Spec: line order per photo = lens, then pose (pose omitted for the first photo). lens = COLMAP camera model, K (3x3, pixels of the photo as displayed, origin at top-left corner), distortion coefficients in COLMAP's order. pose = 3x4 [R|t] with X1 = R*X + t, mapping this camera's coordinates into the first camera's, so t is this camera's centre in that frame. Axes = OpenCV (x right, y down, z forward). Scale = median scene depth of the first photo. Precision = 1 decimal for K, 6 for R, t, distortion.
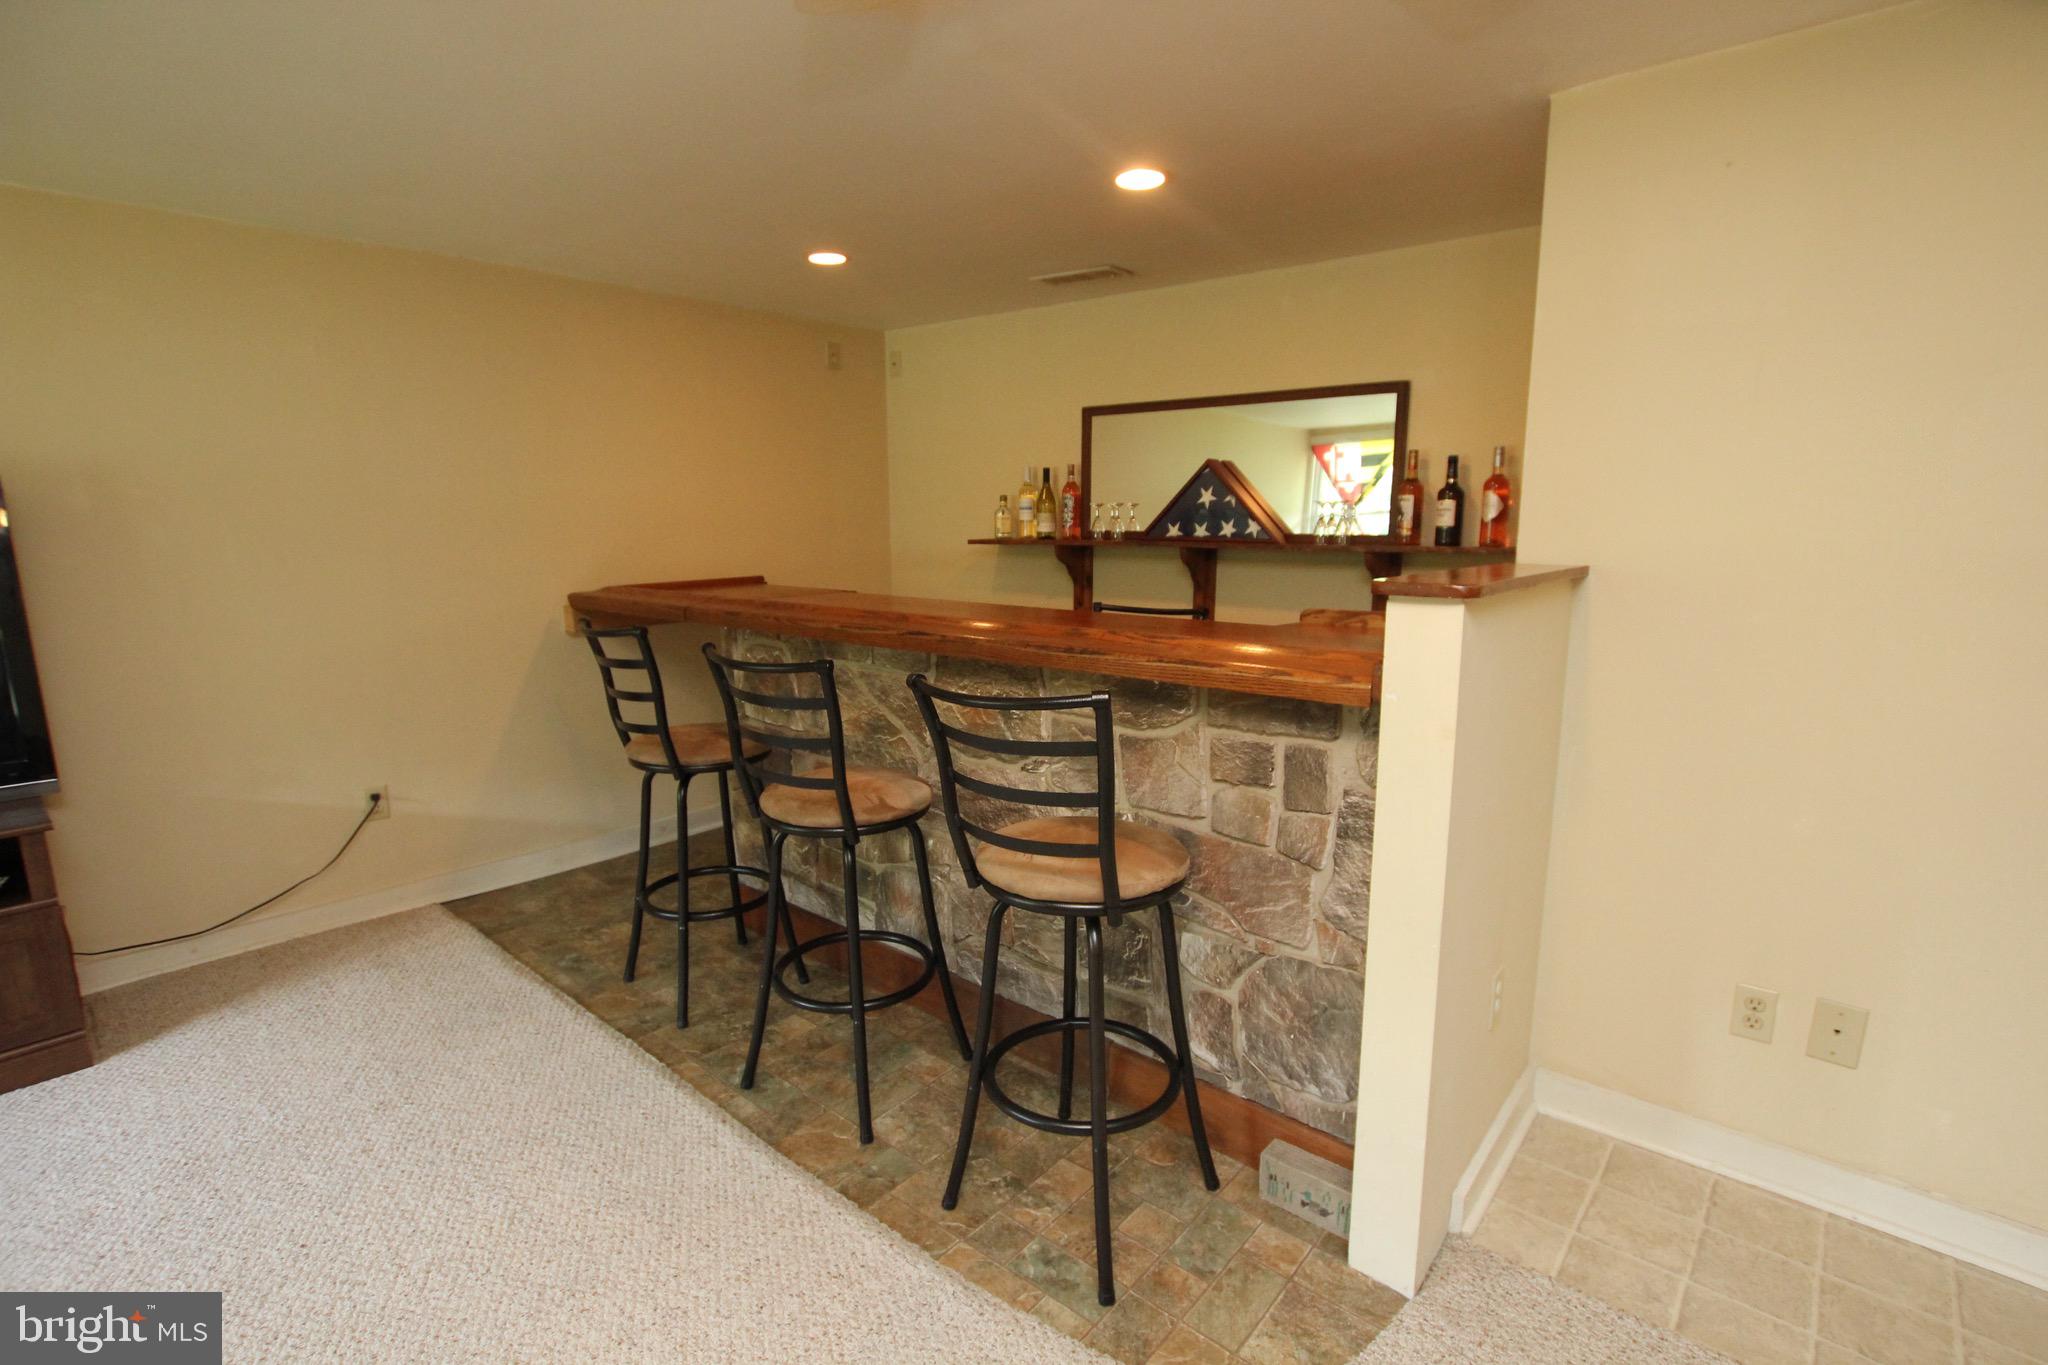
lens RADIAL K [[941.2, 0, 1030.4], [0, 941.2, 684.3], [0, 0, 1]] dist [-0.018256, 0.003137]
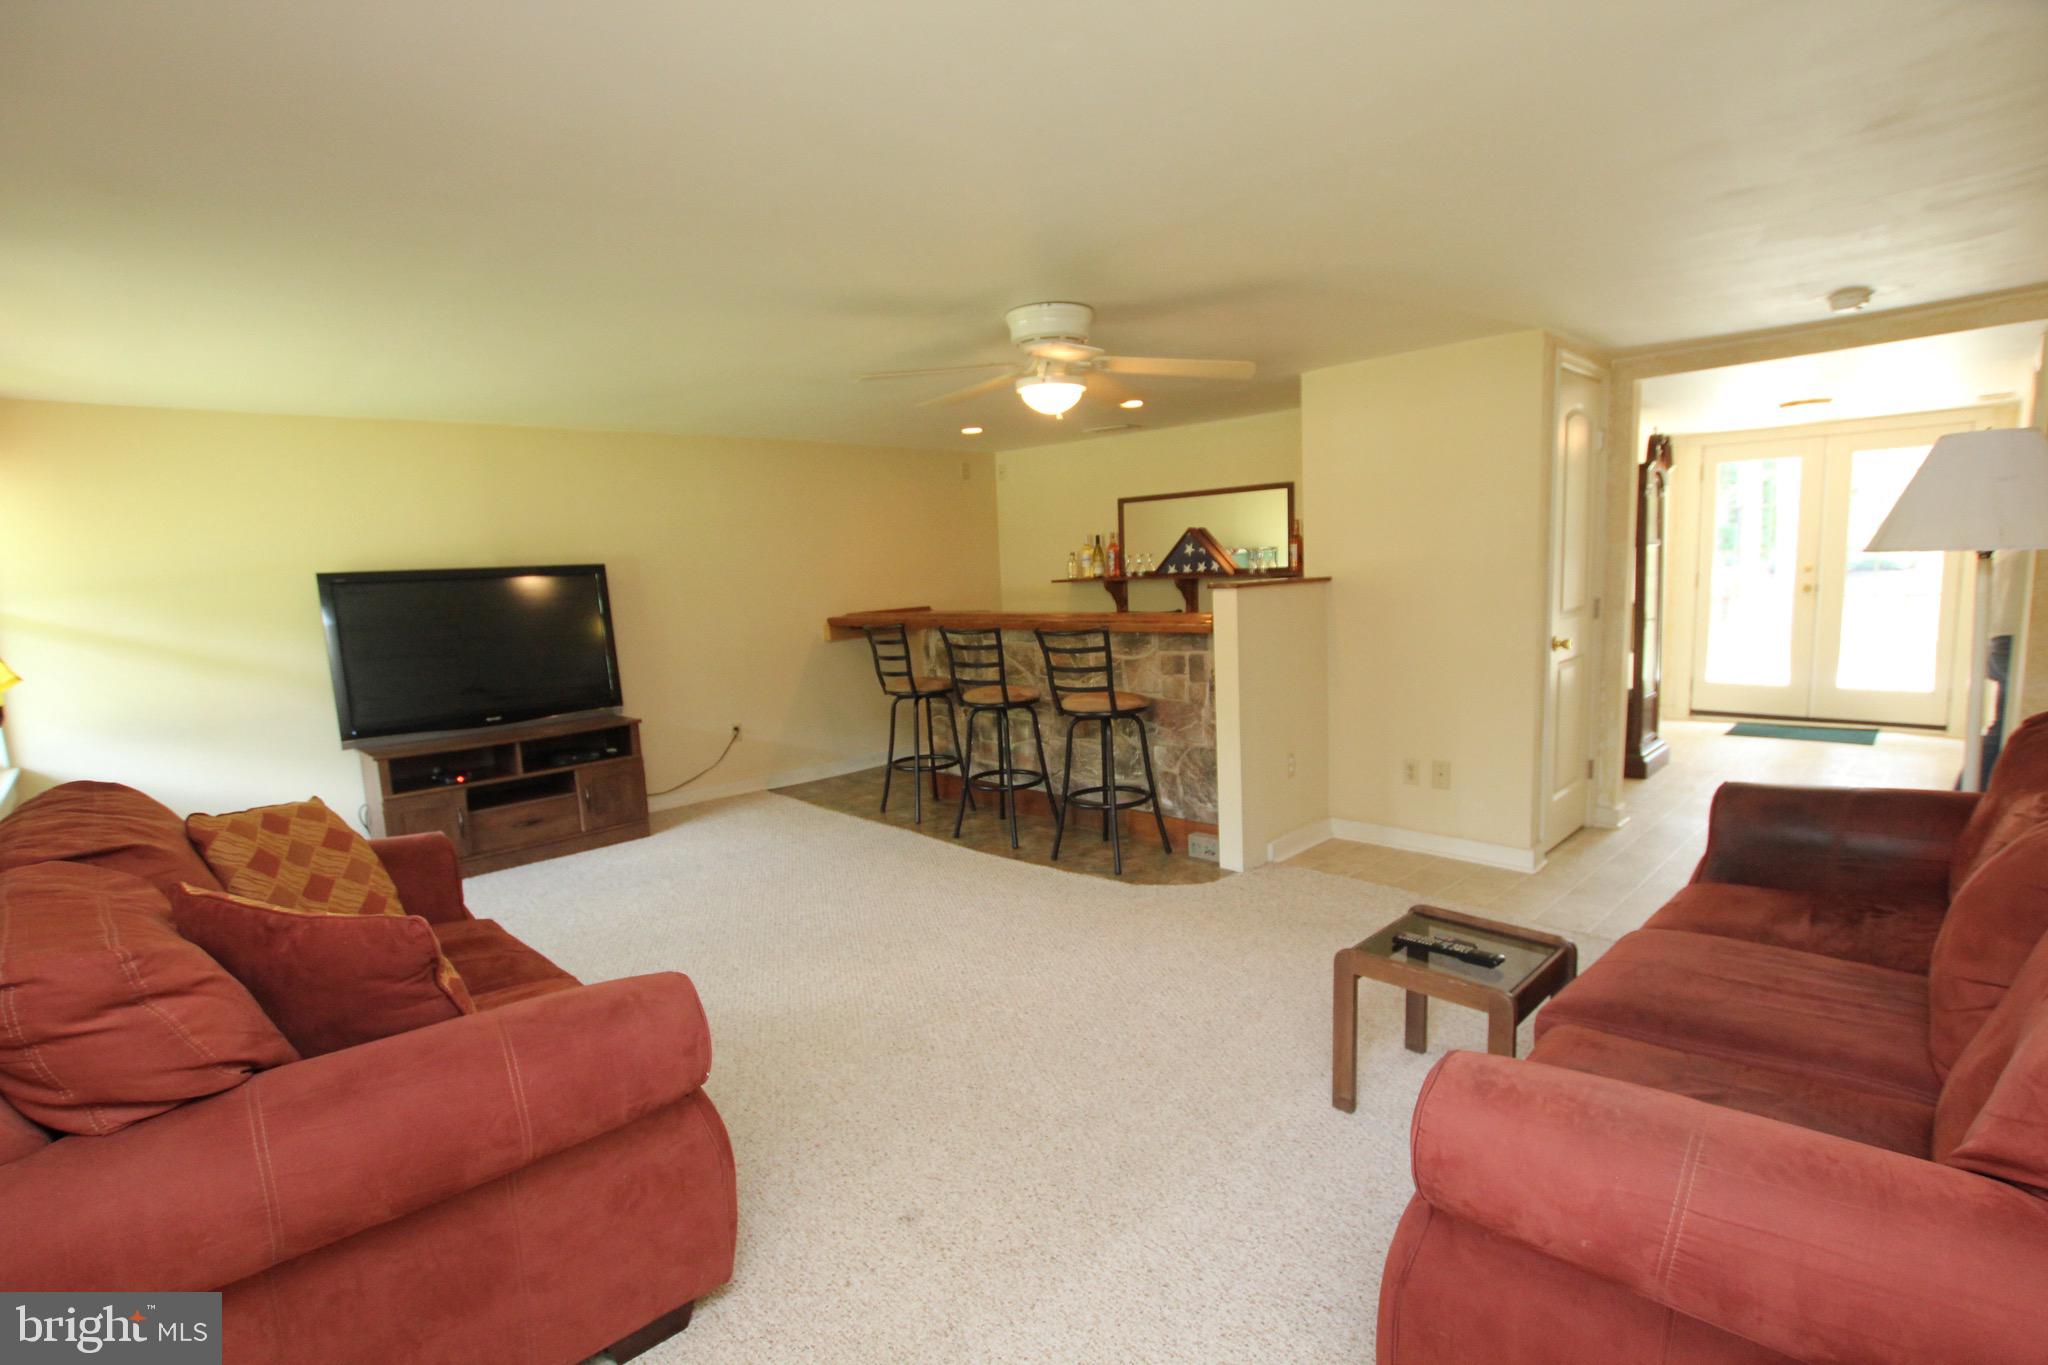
lens RADIAL K [[941.2, 0, 1026.9], [0, 941.2, 686.8], [0, 0, 1]] dist [-0.018256, 0.003137]
pose [[0.995602, -0.029619, -0.088878, 0.041011], [0.025339, 0.998482, -0.048903, 0.147611], [0.090192, 0.046436, 0.994841, -0.832493]]
